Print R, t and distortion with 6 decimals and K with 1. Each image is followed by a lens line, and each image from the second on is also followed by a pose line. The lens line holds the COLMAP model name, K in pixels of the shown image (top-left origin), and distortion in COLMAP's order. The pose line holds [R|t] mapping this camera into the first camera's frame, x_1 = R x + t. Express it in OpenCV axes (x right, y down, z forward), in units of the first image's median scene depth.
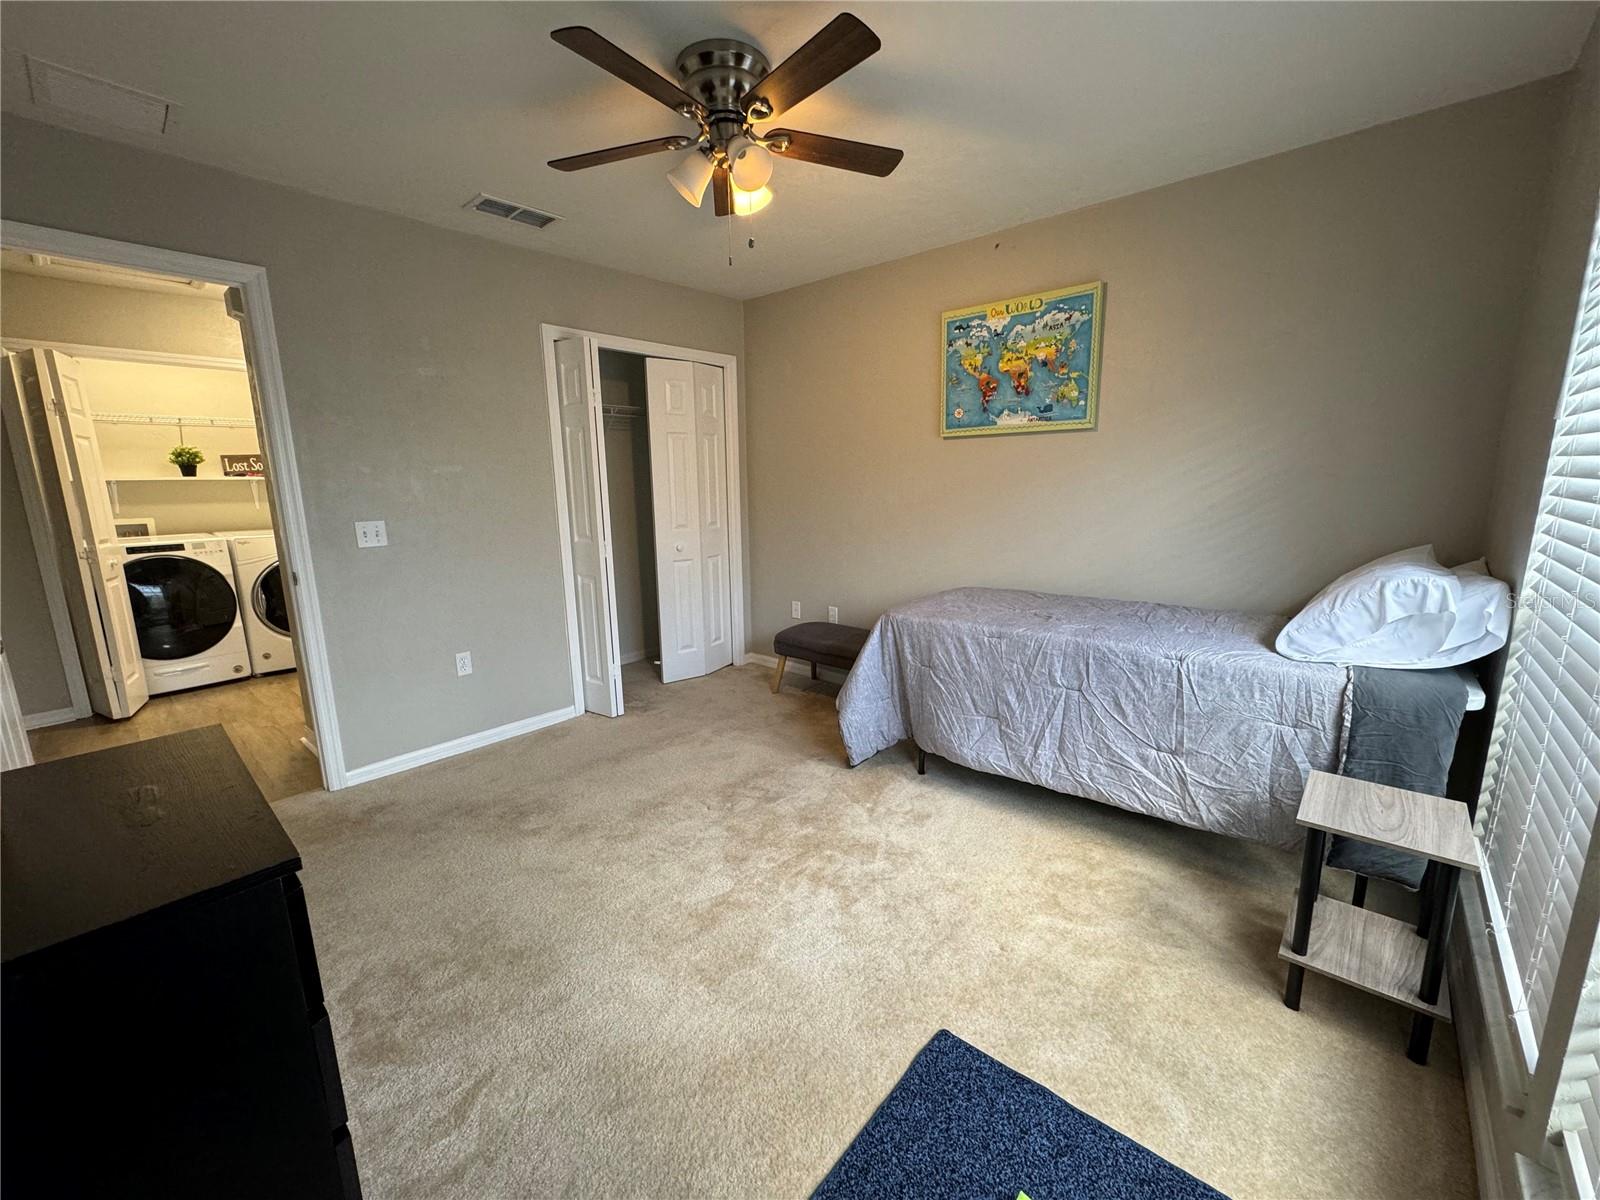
lens RADIAL K [[645.3, 0, 799.0], [0, 645.3, 600.8], [0, 0, 1]] dist [0.002103, 0.000127]
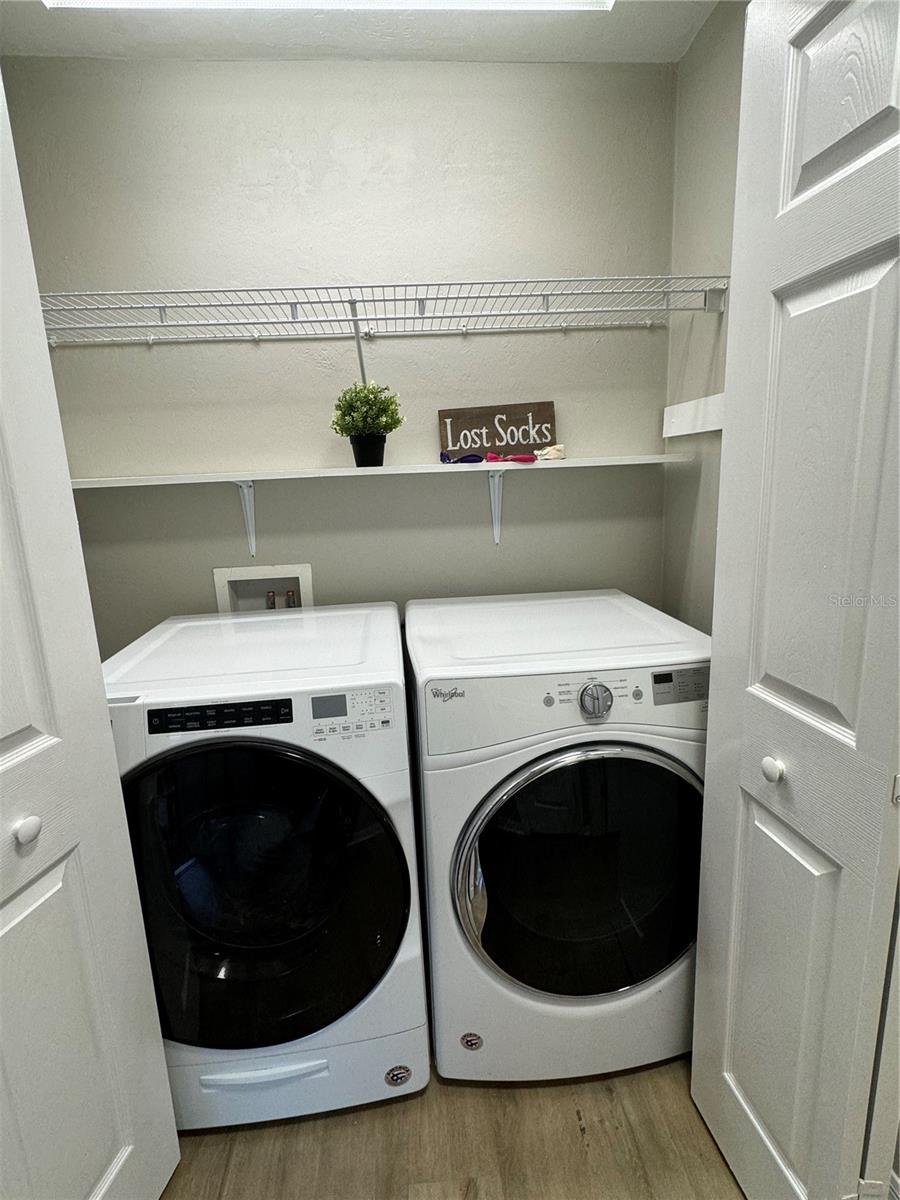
lens RADIAL K [[599.3, 0, 452.3], [0, 599.3, 600.1], [0, 0, 1]] dist [0.001621, 0.000036]
pose [[0.726639, 0.127951, -0.675000, -0.666147], [-0.099313, 0.991747, 0.081082, -0.149210], [0.679804, 0.008119, 0.733349, 0.784312]]
